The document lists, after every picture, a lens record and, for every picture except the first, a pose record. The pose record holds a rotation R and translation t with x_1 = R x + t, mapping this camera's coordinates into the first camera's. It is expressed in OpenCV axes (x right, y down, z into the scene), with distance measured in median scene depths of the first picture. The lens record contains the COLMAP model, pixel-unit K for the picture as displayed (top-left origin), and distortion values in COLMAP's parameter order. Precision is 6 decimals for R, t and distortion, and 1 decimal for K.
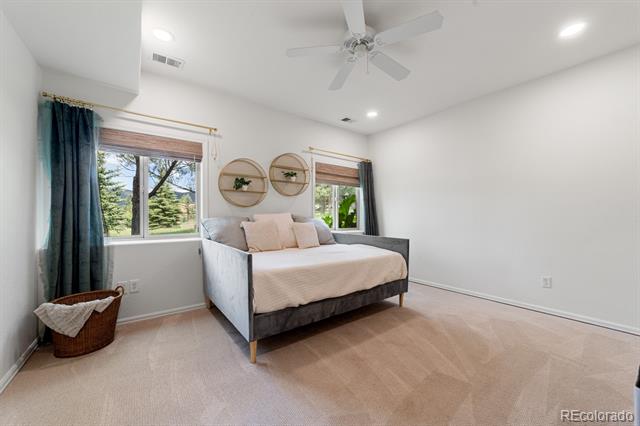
lens RADIAL K [[243.0, 0, 321.3], [0, 243.0, 218.0], [0, 0, 1]] dist [-0.000198, 0.000037]
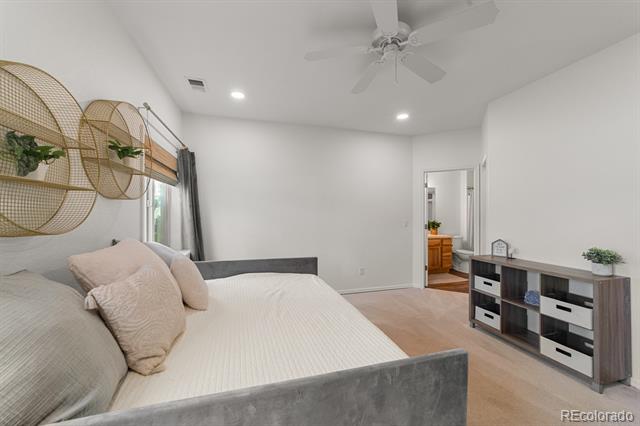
lens RADIAL K [[243.0, 0, 319.9], [0, 243.0, 212.6], [0, 0, 1]] dist [-0.000198, 0.000037]
pose [[0.364159, 0.005602, 0.931320, -0.424254], [-0.002421, 0.999984, -0.005068, -0.066980], [-0.931333, -0.000409, 0.364167, 0.521877]]
